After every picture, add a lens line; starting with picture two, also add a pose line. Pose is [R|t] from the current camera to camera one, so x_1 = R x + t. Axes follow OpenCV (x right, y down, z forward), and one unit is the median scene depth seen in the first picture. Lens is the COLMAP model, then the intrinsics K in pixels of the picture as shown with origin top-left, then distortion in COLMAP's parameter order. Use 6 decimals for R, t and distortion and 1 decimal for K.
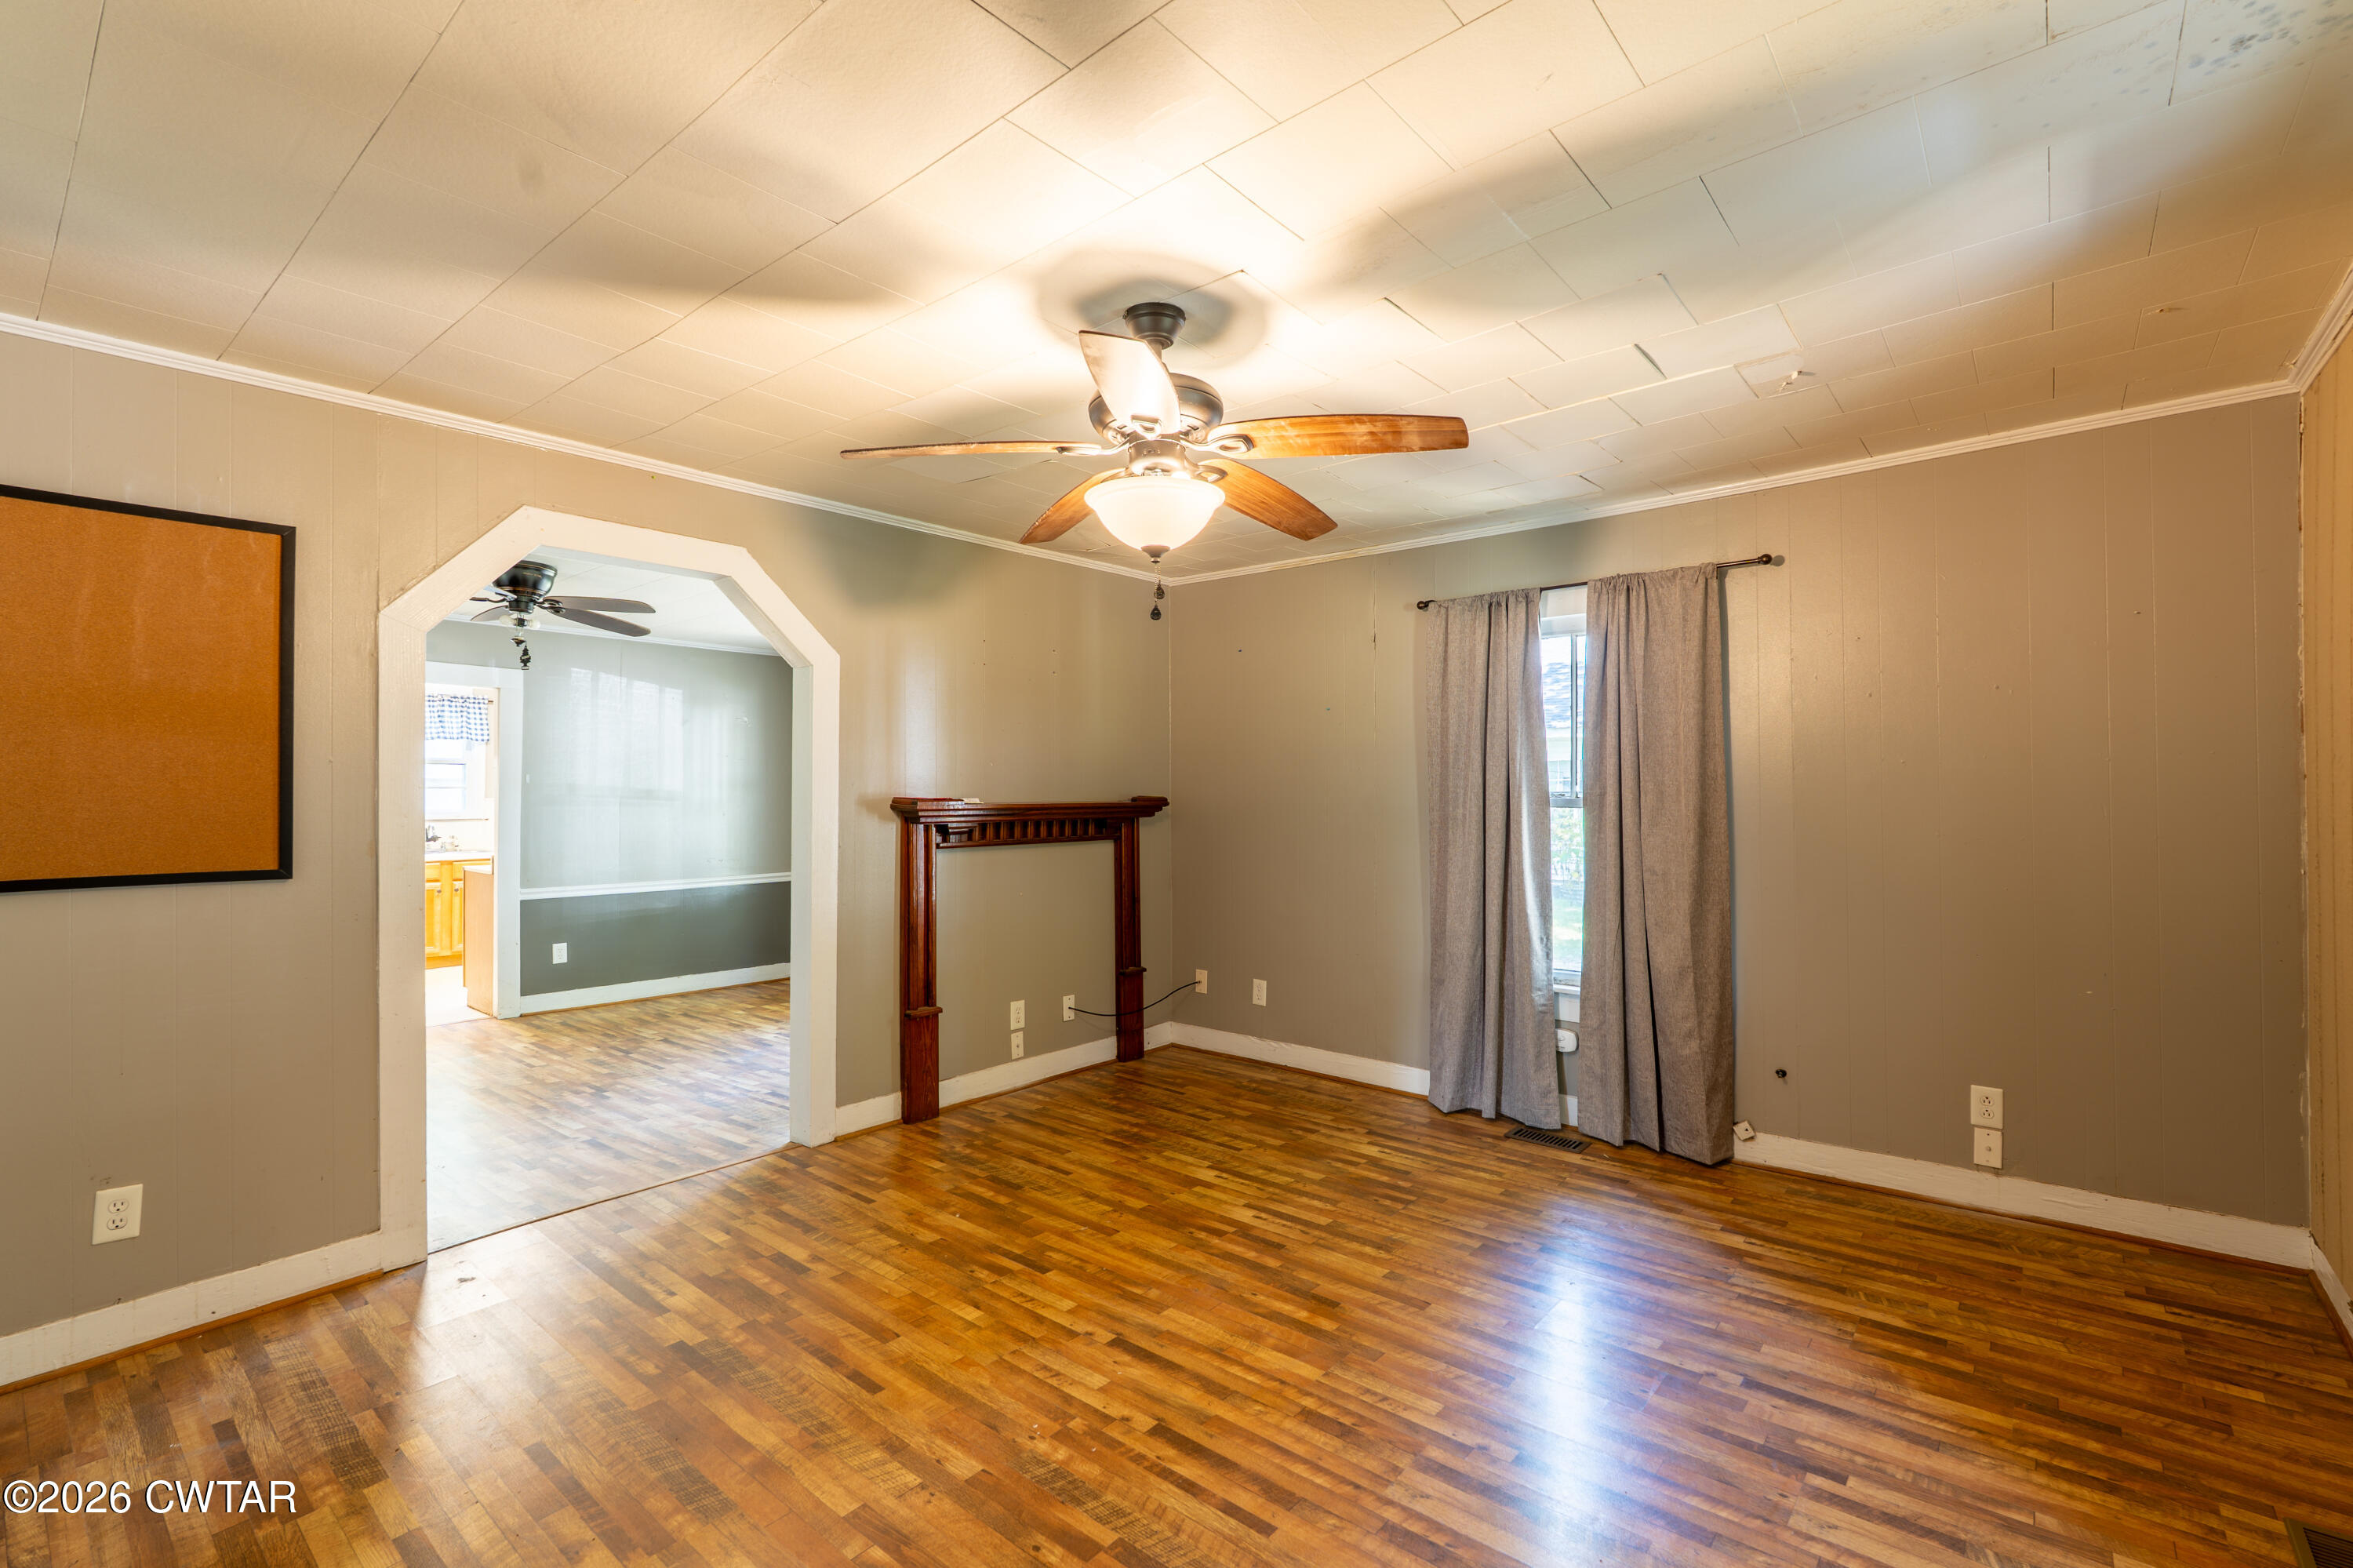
lens RADIAL K [[1035.1, 0, 1183.7], [0, 1035.1, 785.1], [0, 0, 1]] dist [-0.002190, 0.000642]
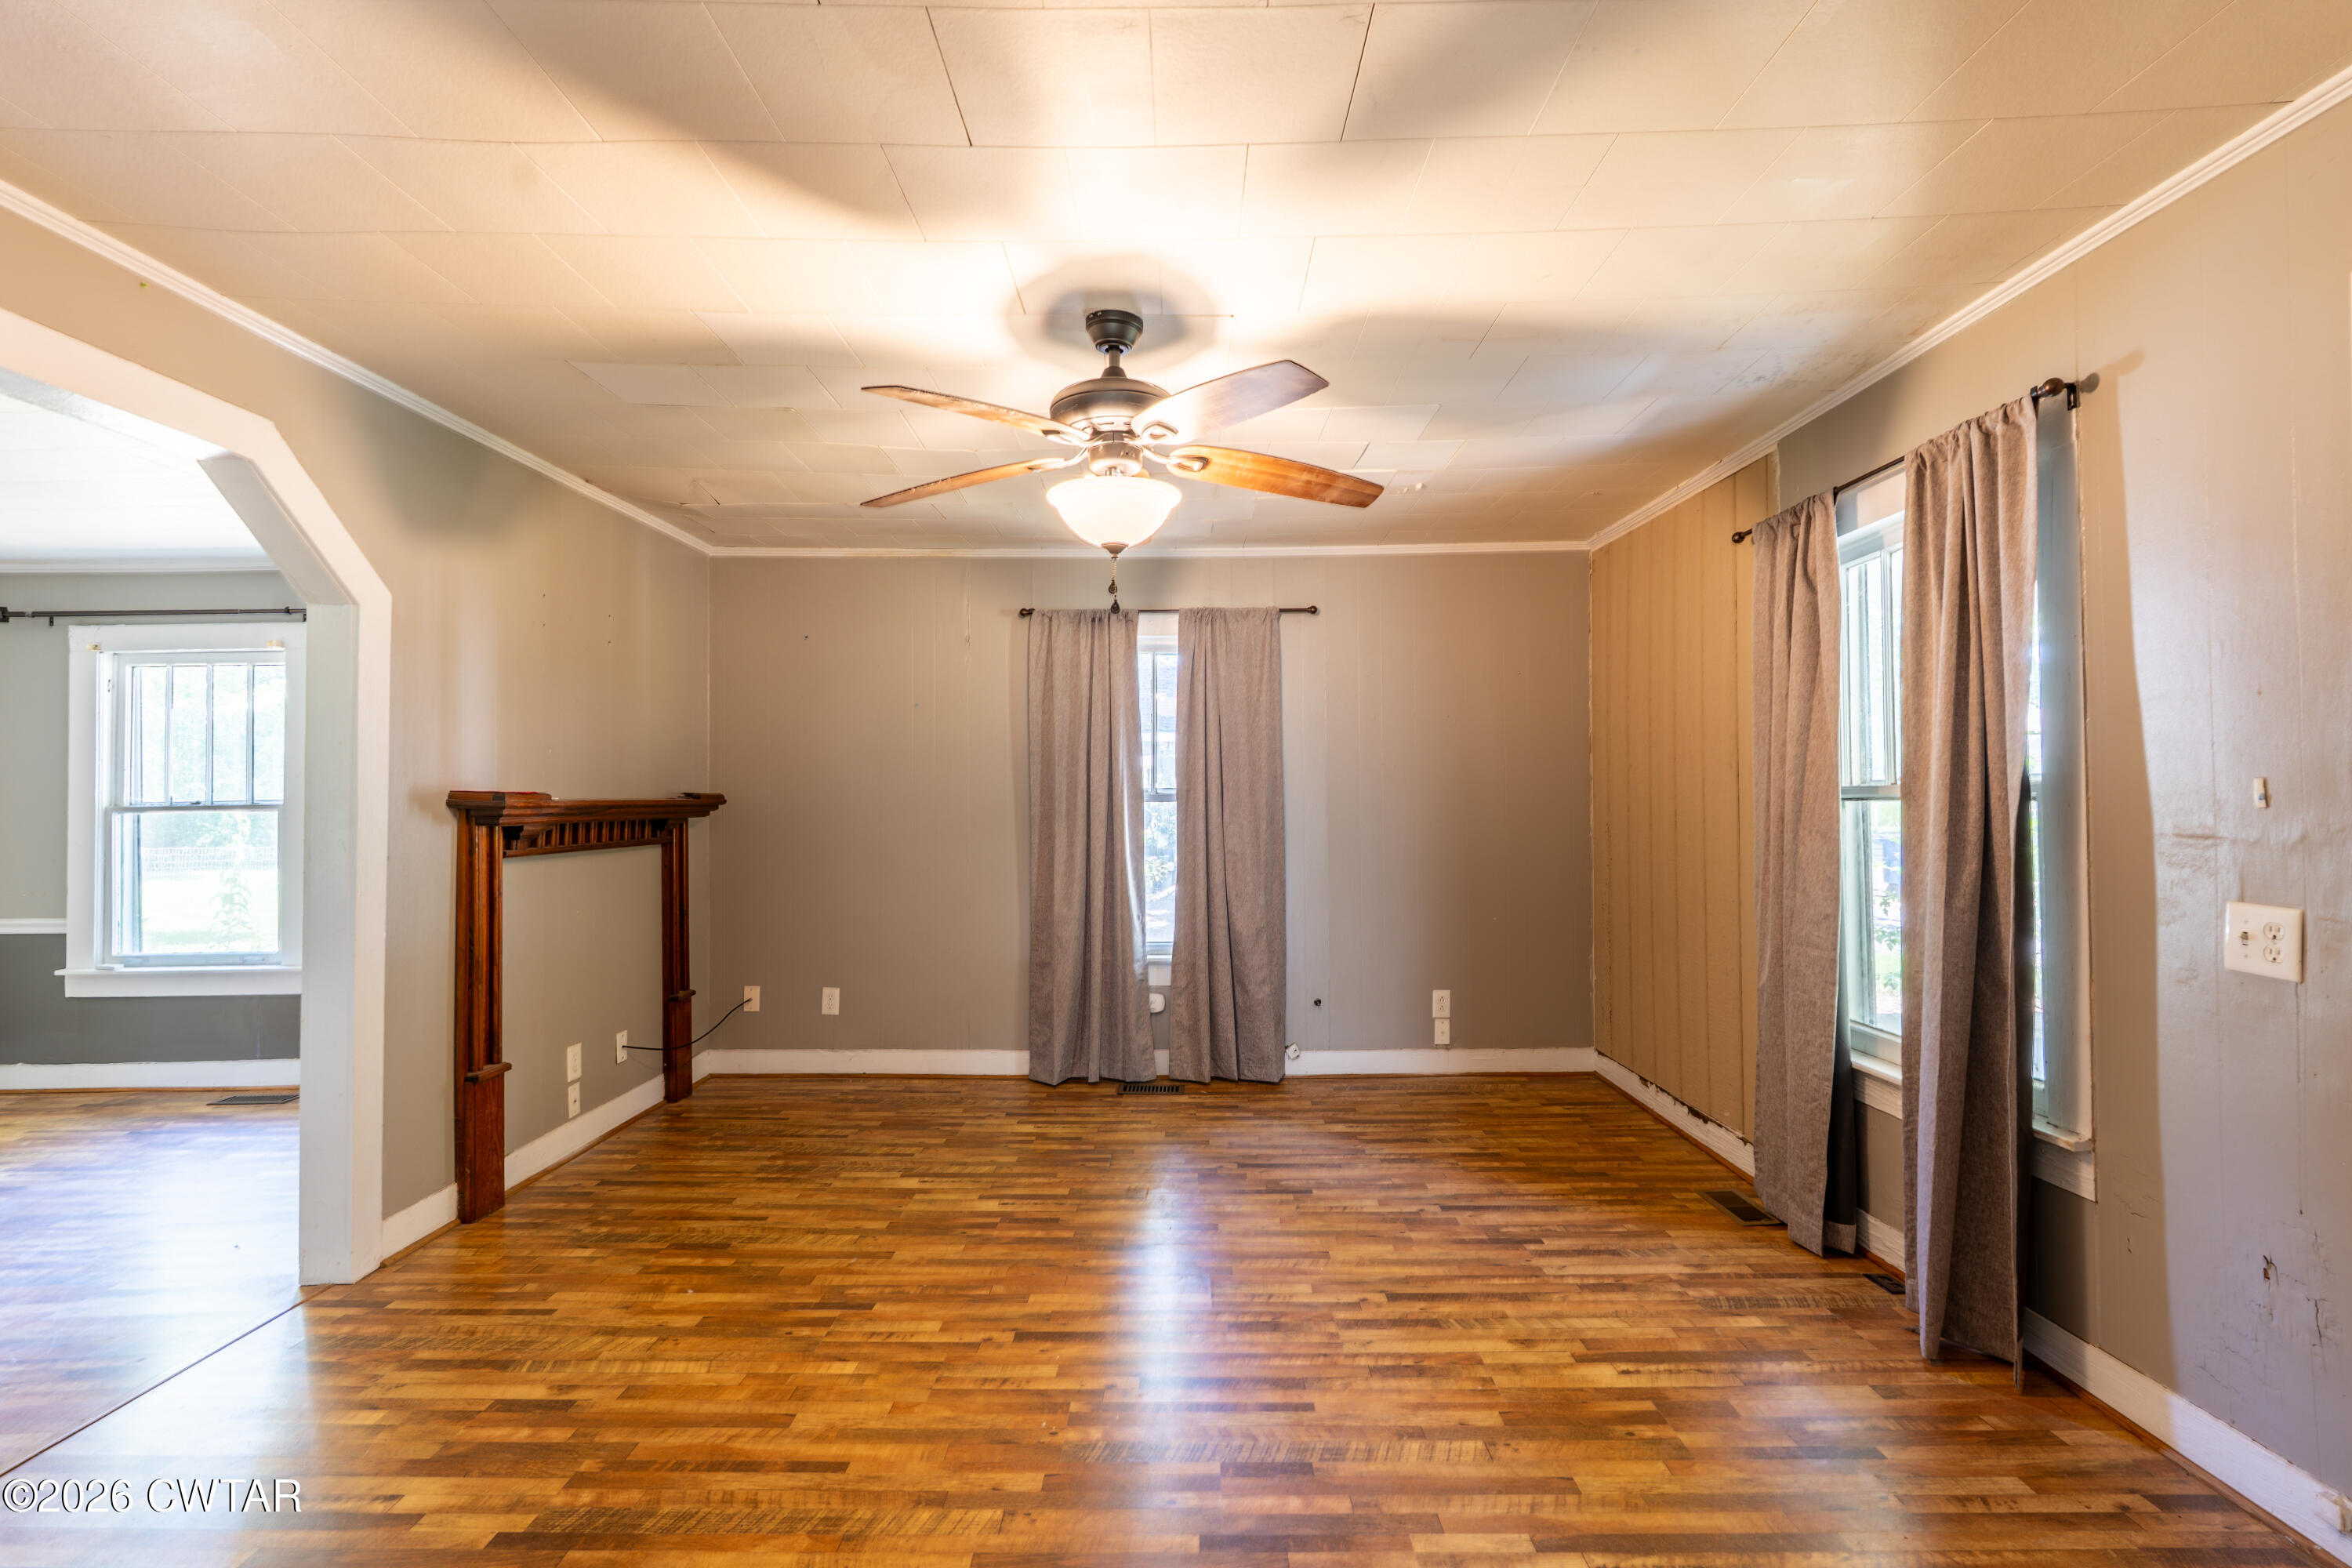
lens RADIAL K [[1034.7, 0, 1190.9], [0, 1034.7, 786.3], [0, 0, 1]] dist [-0.002190, 0.000642]
pose [[0.770645, 0.006157, 0.637234, -0.375401], [-0.003218, 0.999978, -0.005770, 0.011812], [-0.637256, 0.002396, 0.770648, 0.087994]]
